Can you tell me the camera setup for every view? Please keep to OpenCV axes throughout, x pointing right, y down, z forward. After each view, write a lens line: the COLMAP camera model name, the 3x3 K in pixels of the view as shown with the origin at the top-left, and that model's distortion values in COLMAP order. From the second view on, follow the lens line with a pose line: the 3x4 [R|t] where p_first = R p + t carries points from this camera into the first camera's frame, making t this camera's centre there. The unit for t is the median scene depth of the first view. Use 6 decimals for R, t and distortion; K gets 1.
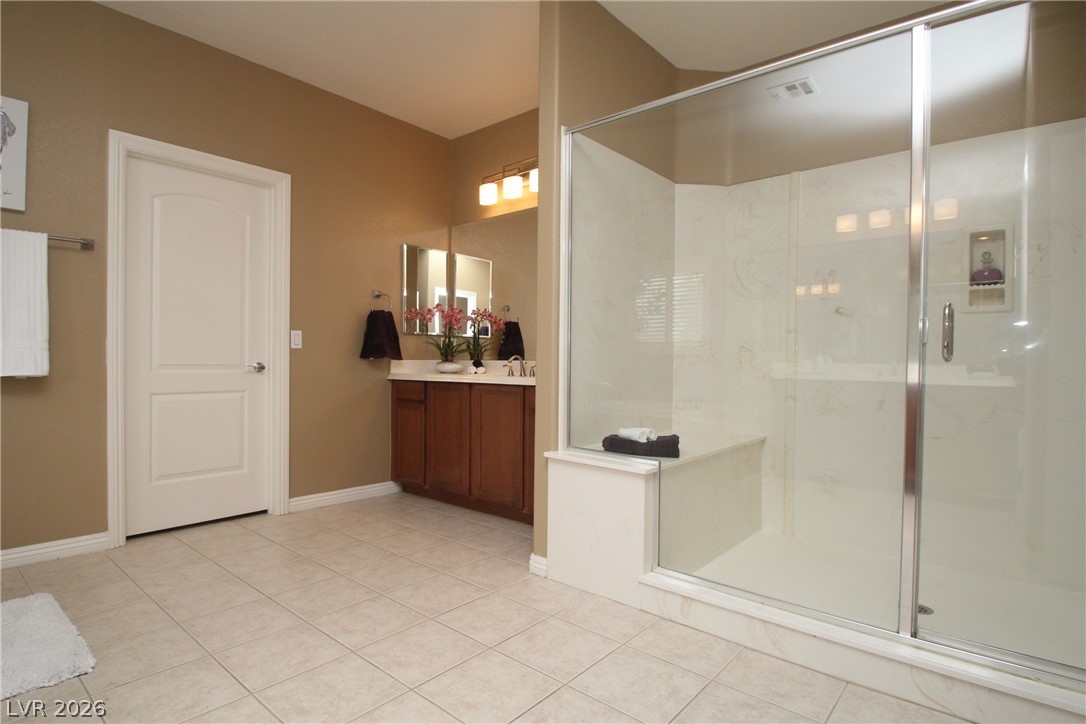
lens RADIAL K [[555.9, 0, 546.3], [0, 555.9, 363.1], [0, 0, 1]] dist [-0.001944, -0.014681]
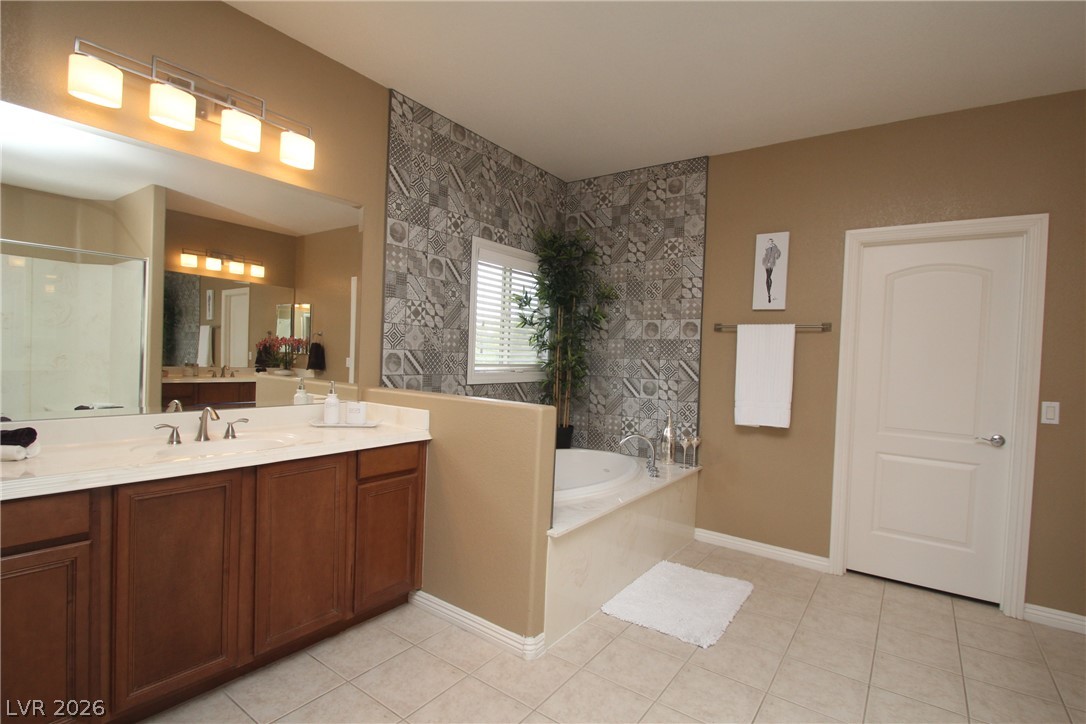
lens RADIAL K [[512.1, 0, 548.4], [0, 512.1, 363.4], [0, 0, 1]] dist [0.001637, -0.013085]
pose [[0.083794, 0.010675, -0.996426, 0.286238], [-0.047849, 0.998832, 0.006677, -0.107635], [0.995334, 0.047118, 0.084207, 0.263496]]
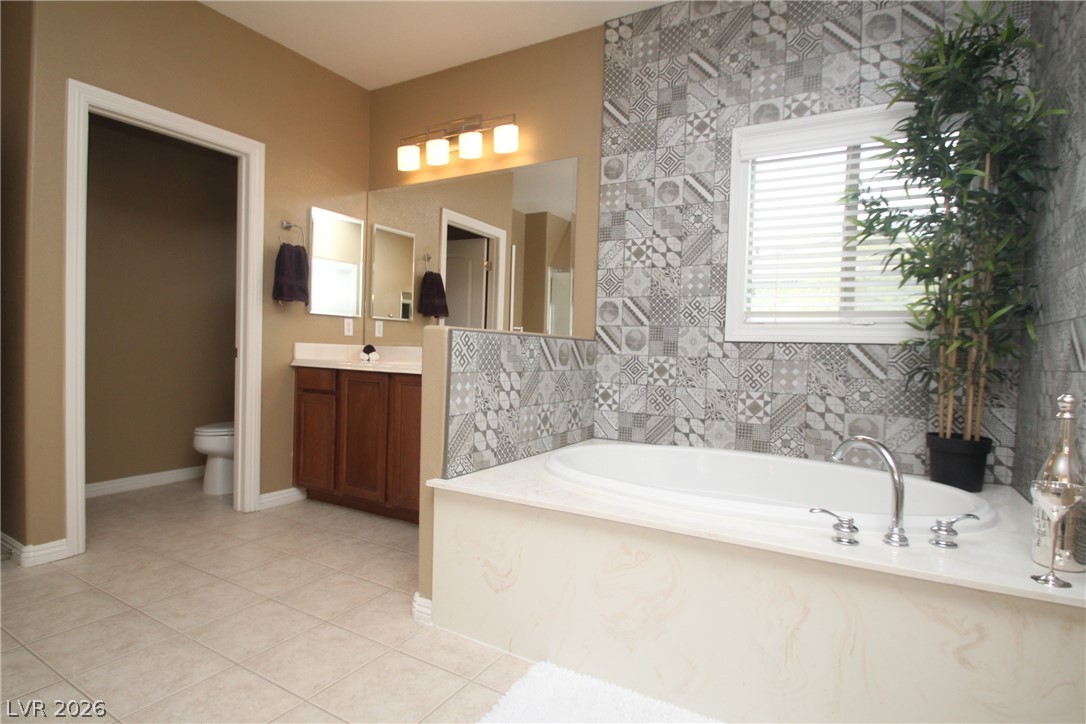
lens RADIAL K [[567.8, 0, 559.1], [0, 567.8, 361.7], [0, 0, 1]] dist [-0.003999, -0.000266]
pose [[-0.981133, -0.039957, -0.189160, -0.507829], [-0.044989, 0.998737, 0.022381, -0.012898], [0.188027, 0.030469, -0.981691, 1.069946]]
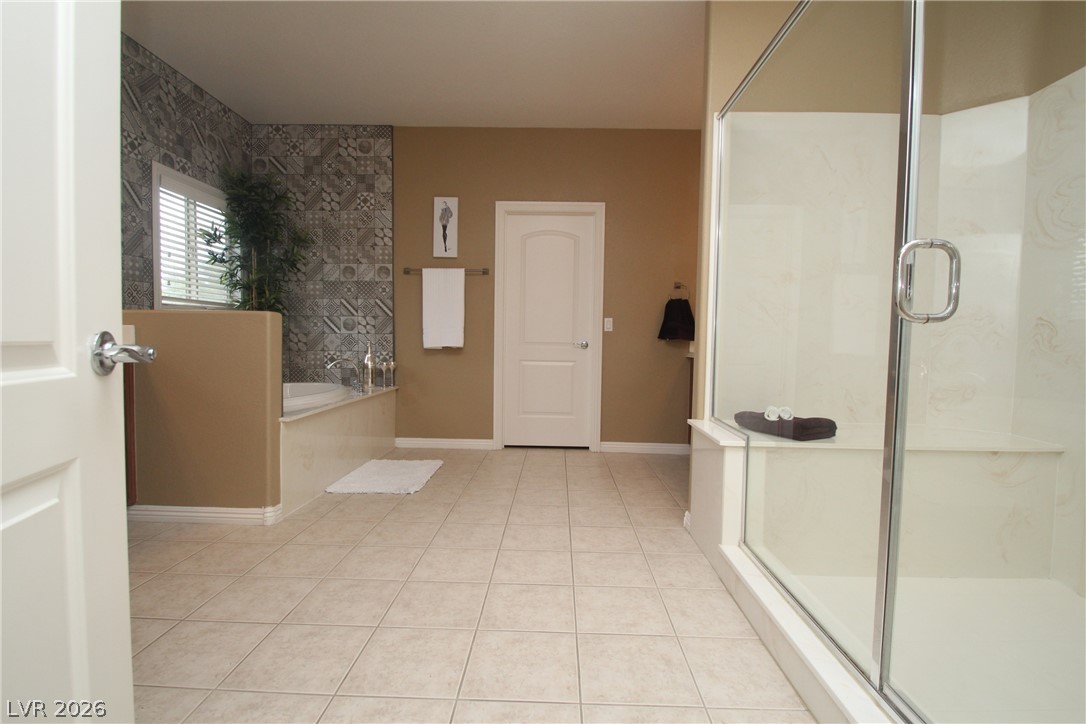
lens RADIAL K [[512.1, 0, 548.4], [0, 512.1, 363.4], [0, 0, 1]] dist [0.001637, -0.013085]
pose [[0.635858, 0.032311, -0.771129, 0.533528], [-0.014571, 0.999448, 0.029862, 0.020357], [0.771668, -0.007752, 0.635978, 0.126124]]
